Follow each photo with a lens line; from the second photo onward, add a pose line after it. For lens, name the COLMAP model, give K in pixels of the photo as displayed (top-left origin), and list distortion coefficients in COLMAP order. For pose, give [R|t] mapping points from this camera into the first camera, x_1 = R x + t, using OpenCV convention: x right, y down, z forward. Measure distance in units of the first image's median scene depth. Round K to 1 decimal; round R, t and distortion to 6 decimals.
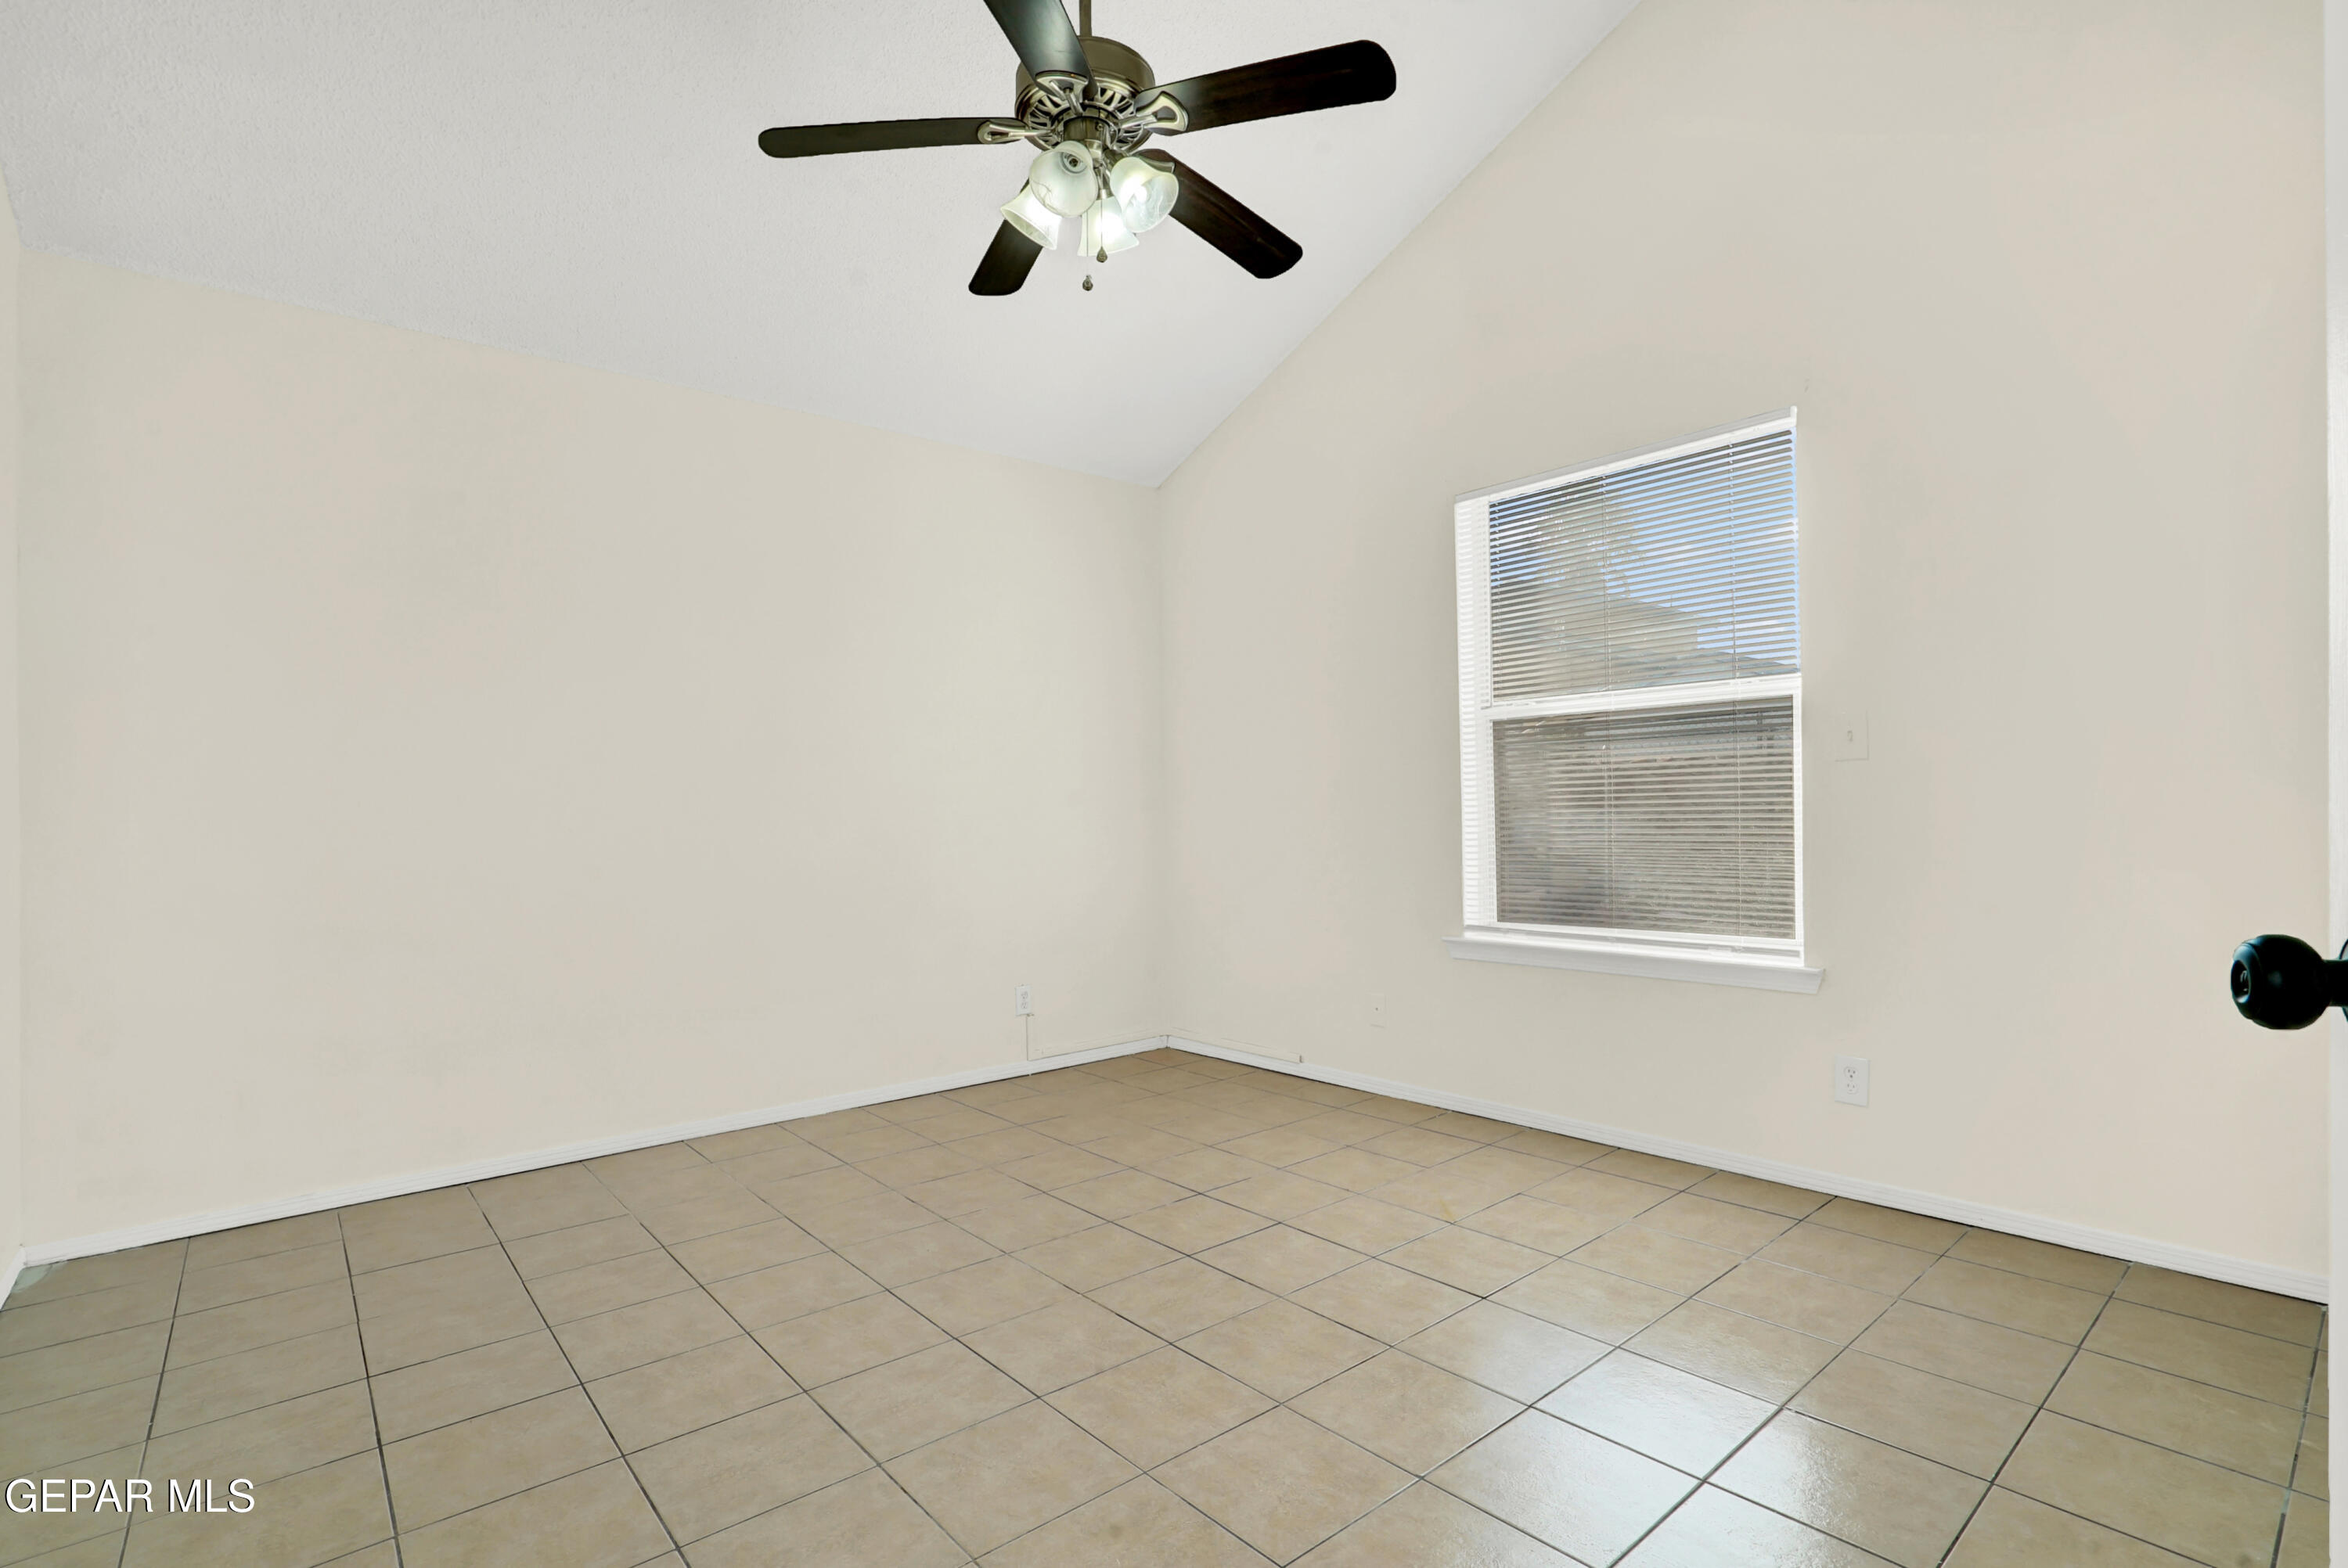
lens RADIAL K [[1117.6, 0, 1188.5], [0, 1117.6, 820.3], [0, 0, 1]] dist [-0.042644, 0.000594]
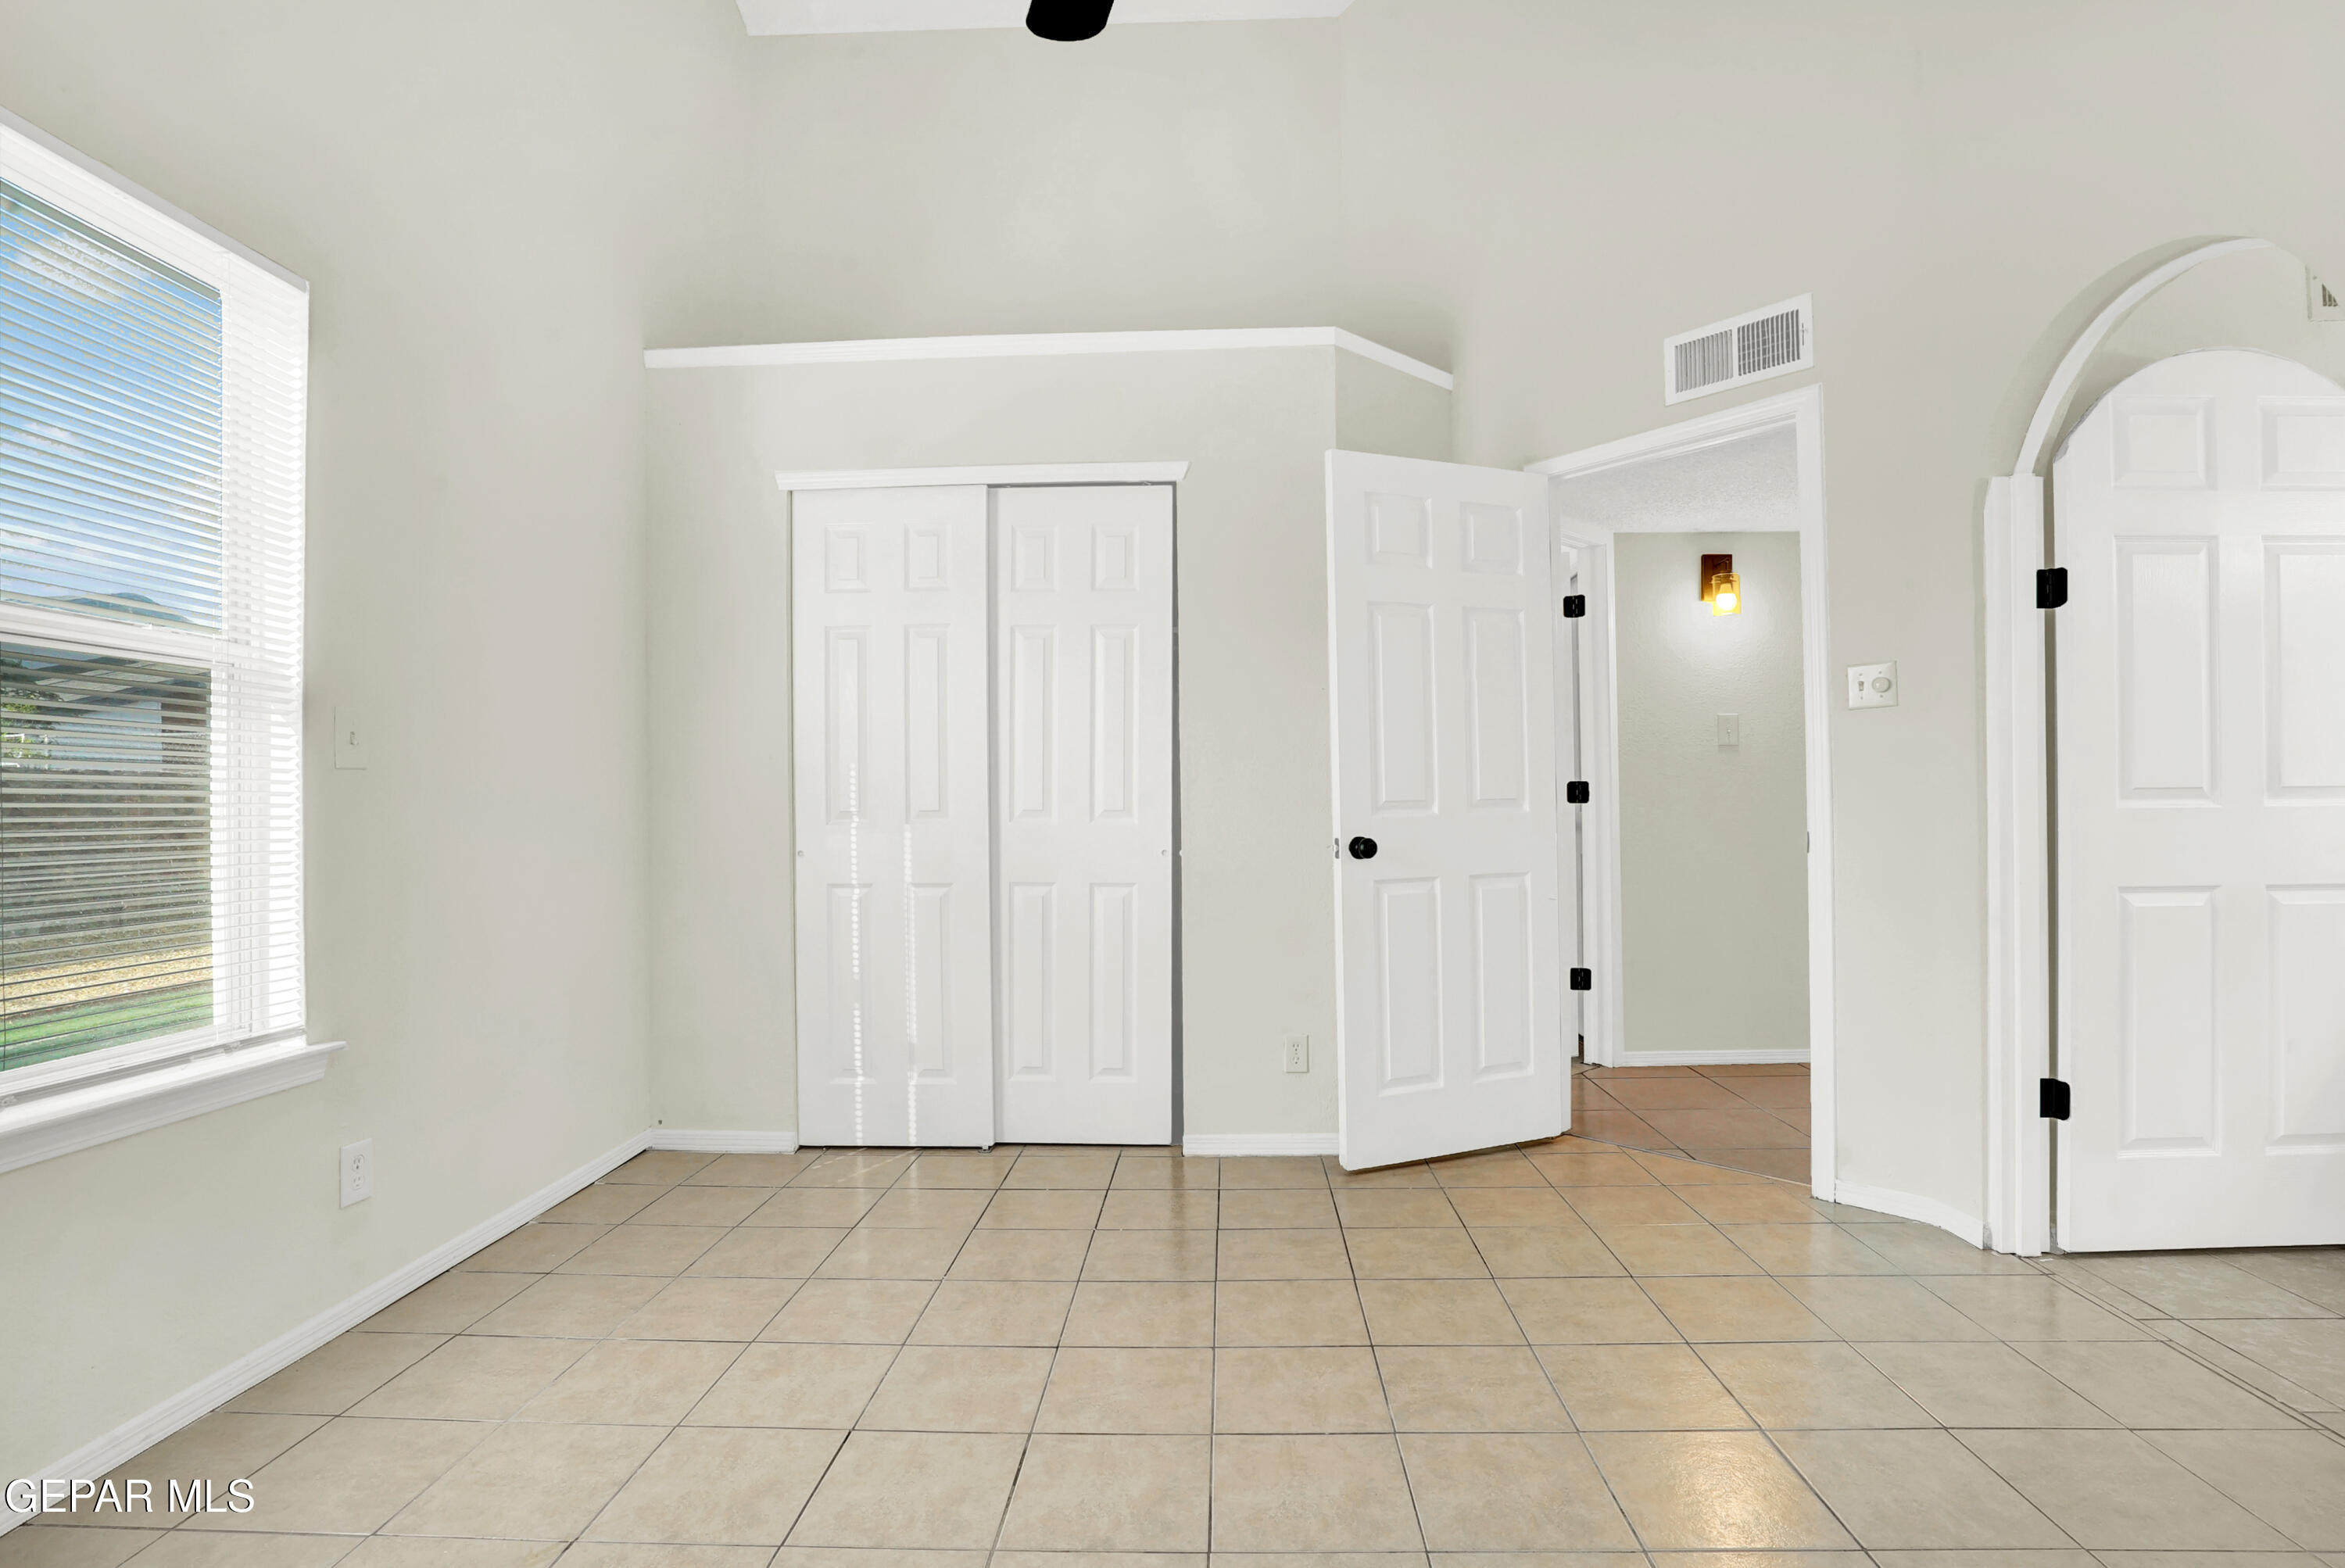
lens RADIAL K [[1116.4, 0, 1194.6], [0, 1116.4, 795.9], [0, 0, 1]] dist [-0.042644, 0.000594]
pose [[-0.742391, 0.031153, 0.669242, -0.526050], [0.029175, 0.999474, -0.014162, -0.010071], [-0.669331, 0.009012, -0.742909, 1.609747]]
